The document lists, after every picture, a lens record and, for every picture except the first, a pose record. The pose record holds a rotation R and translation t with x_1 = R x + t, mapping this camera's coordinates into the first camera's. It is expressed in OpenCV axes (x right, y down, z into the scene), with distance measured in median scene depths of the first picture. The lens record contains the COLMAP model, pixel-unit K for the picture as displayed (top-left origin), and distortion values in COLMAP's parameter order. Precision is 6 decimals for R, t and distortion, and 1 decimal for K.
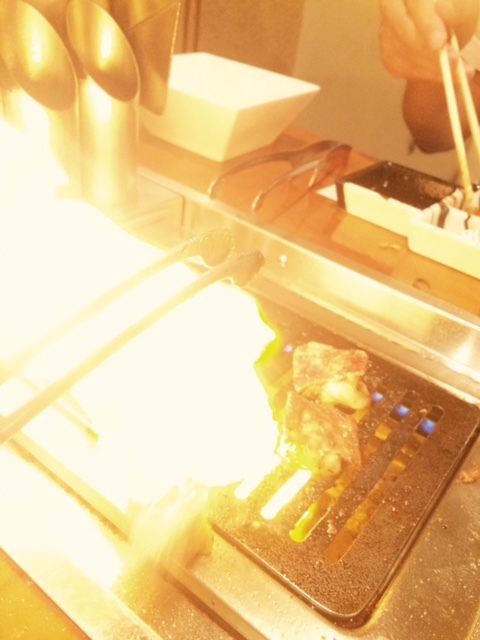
lens RADIAL K [[580.1, 0, 240.0], [0, 580.1, 320.0], [0, 0, 1]] dist [0.177602, -0.329698]
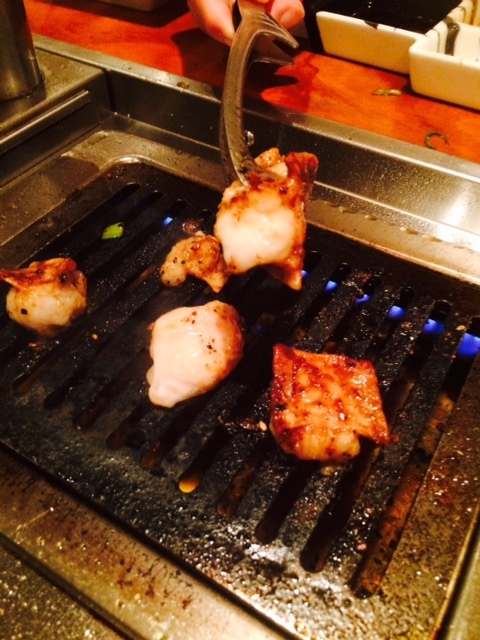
lens RADIAL K [[580.1, 0, 240.0], [0, 580.1, 320.0], [0, 0, 1]] dist [0.177602, -0.329698]
pose [[0.984088, -0.174331, -0.034342, 0.067255], [0.177608, 0.959613, 0.218169, -0.064479], [-0.005078, -0.220797, 0.975306, 0.286739]]
